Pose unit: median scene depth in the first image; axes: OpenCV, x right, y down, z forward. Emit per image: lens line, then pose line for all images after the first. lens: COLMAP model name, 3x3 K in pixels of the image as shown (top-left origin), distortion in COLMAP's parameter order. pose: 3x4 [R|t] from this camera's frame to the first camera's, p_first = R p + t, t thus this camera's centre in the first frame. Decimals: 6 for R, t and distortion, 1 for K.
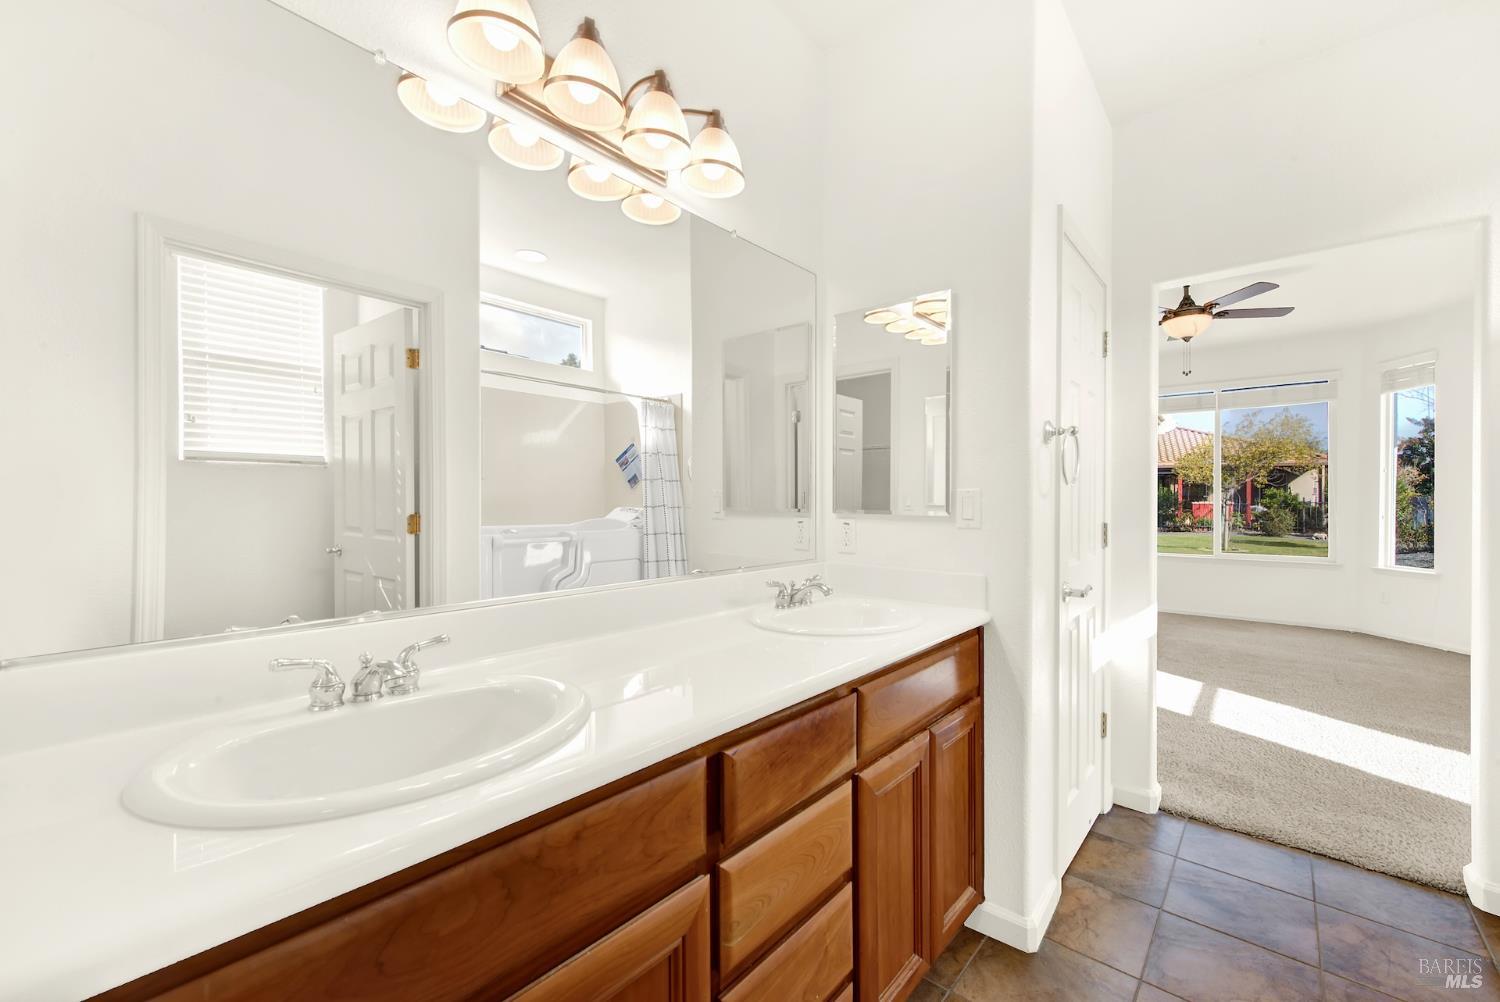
lens RADIAL K [[609.9, 0, 766.2], [0, 609.9, 503.3], [0, 0, 1]] dist [0.002518, -0.002322]
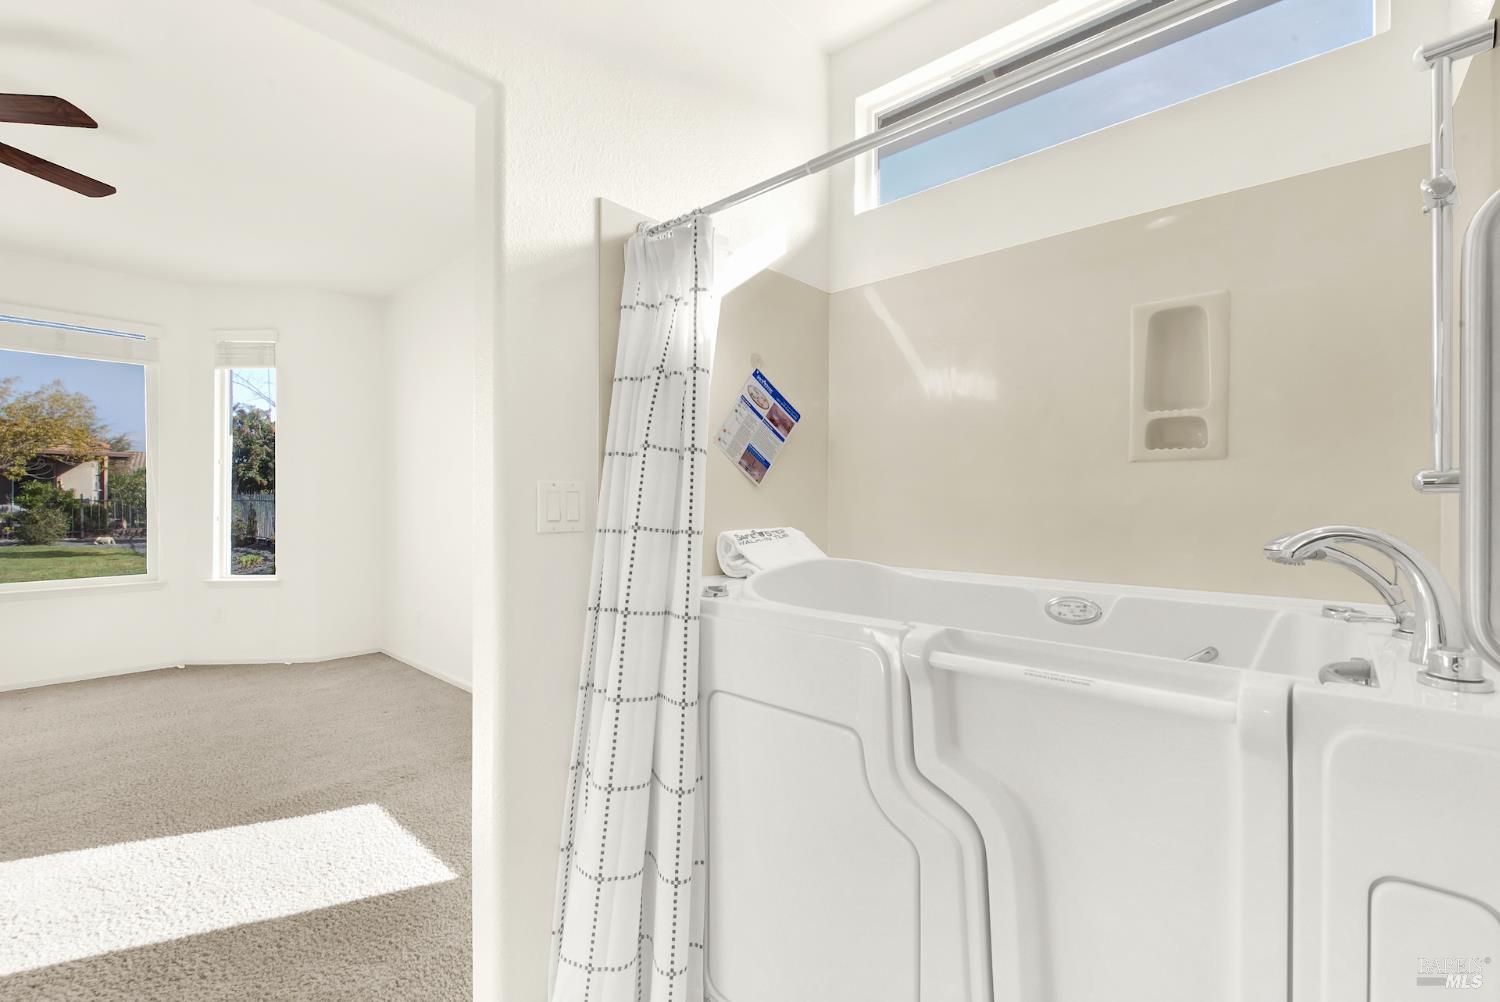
lens RADIAL K [[609.9, 0, 765.6], [0, 609.9, 499.4], [0, 0, 1]] dist [0.002518, -0.002322]
pose [[-0.004397, -0.001287, 0.999990, 0.061864], [0.002970, 0.999995, 0.001300, -0.000747], [-0.999986, 0.002976, -0.004393, 0.088685]]
